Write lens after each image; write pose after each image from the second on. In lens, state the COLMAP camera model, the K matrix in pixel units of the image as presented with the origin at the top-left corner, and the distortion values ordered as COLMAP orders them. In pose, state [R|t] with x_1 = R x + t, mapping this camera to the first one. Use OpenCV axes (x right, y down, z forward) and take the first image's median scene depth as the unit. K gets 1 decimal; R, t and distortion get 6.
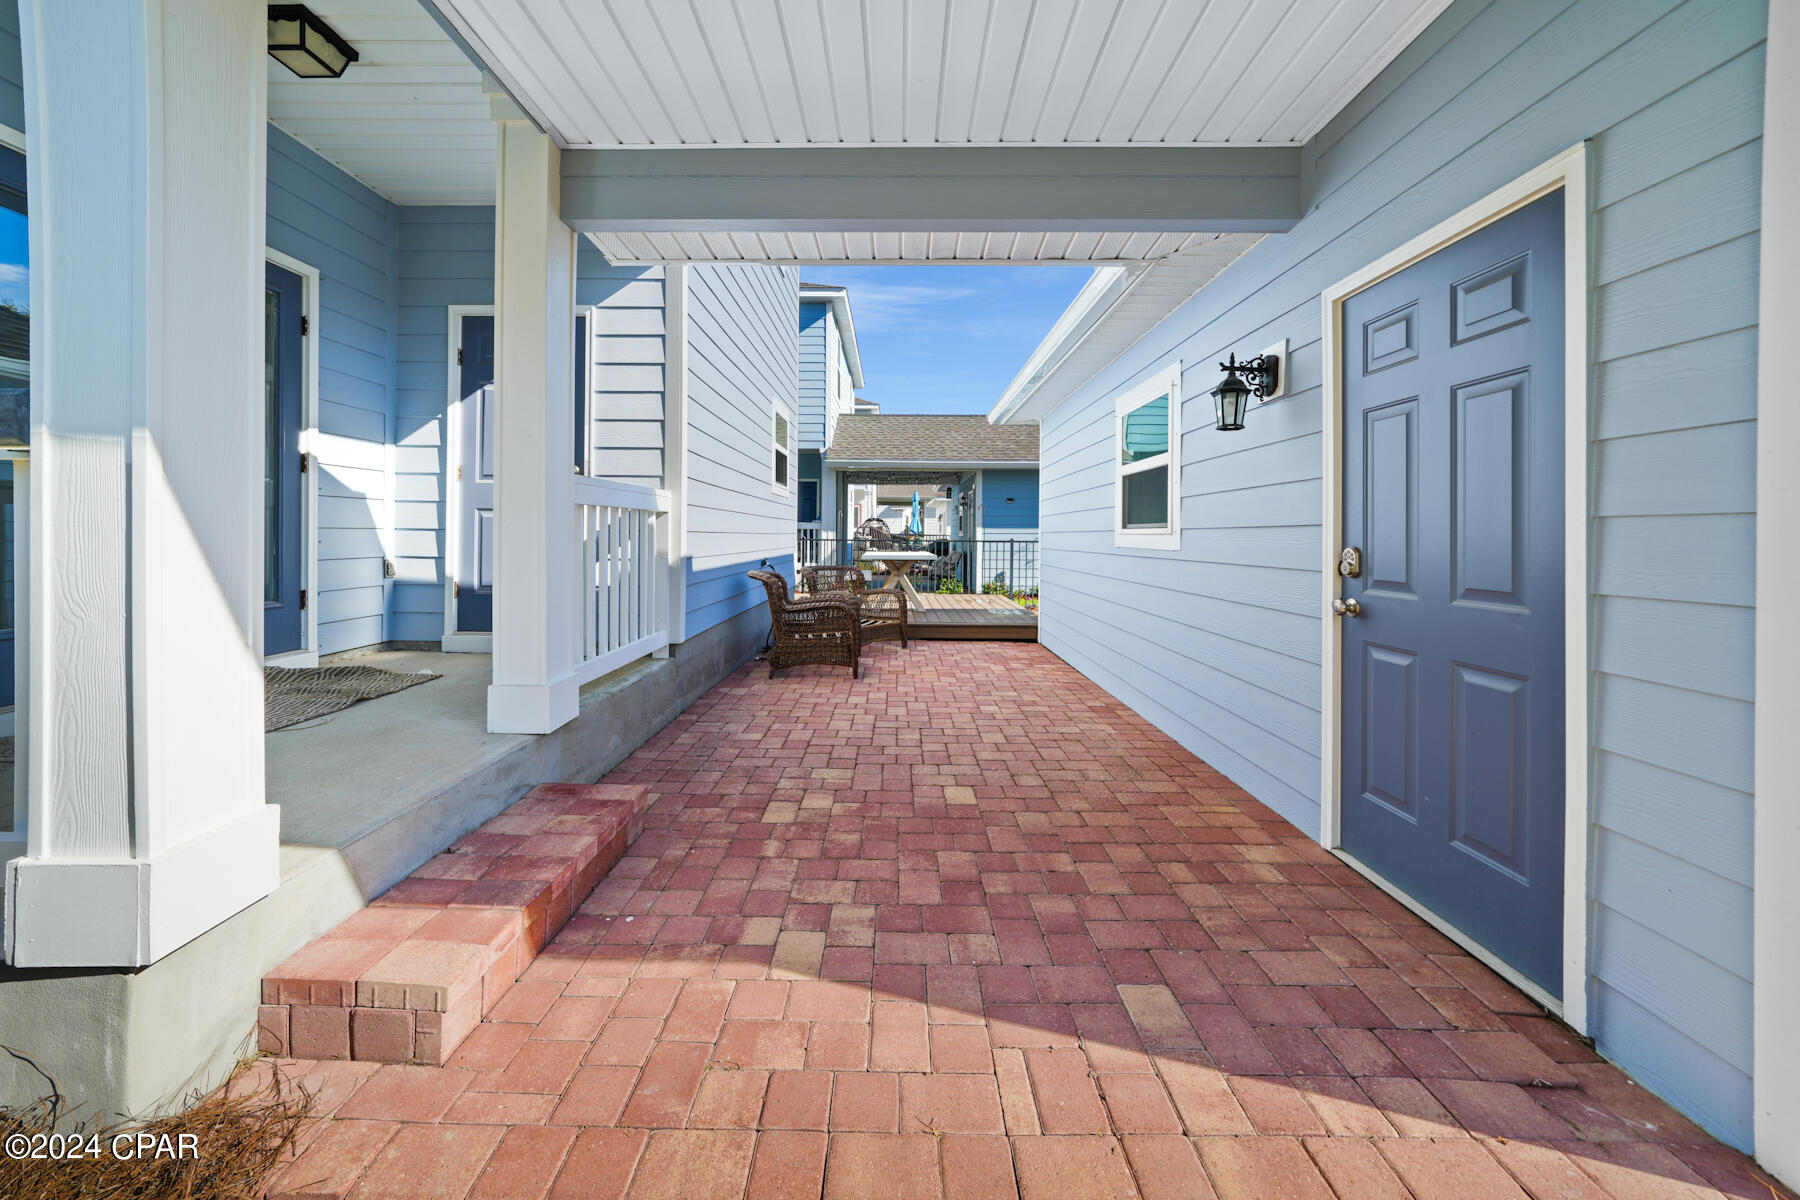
lens RADIAL K [[641.3, 0, 900.8], [0, 641.3, 529.7], [0, 0, 1]] dist [-0.001804, -0.000002]
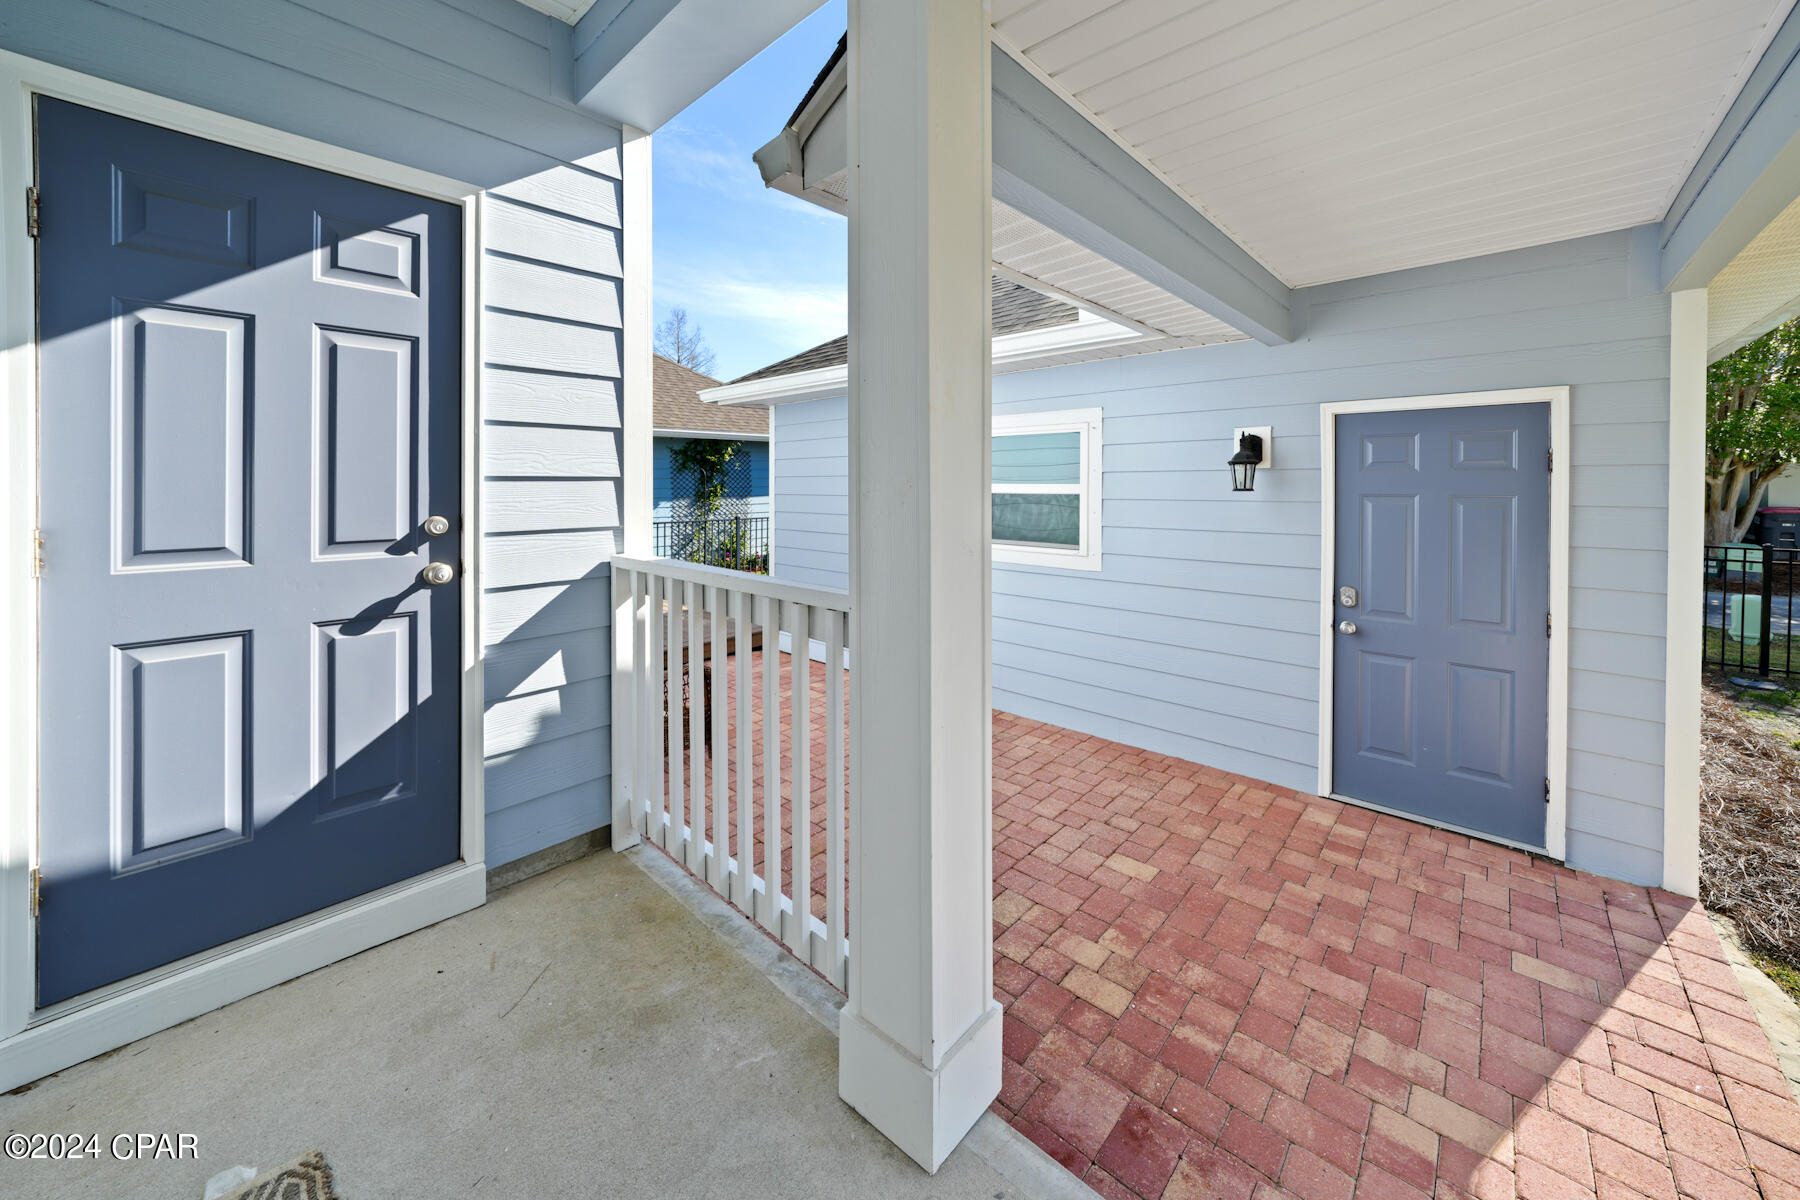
lens RADIAL K [[656.7, 0, 897.8], [0, 656.7, 479.9], [0, 0, 1]] dist [-0.002808, -0.000205]
pose [[0.682109, -0.004390, 0.731237, -1.063858], [-0.000157, 0.999981, 0.006149, -0.218220], [-0.731250, -0.004309, 0.682096, 0.712169]]
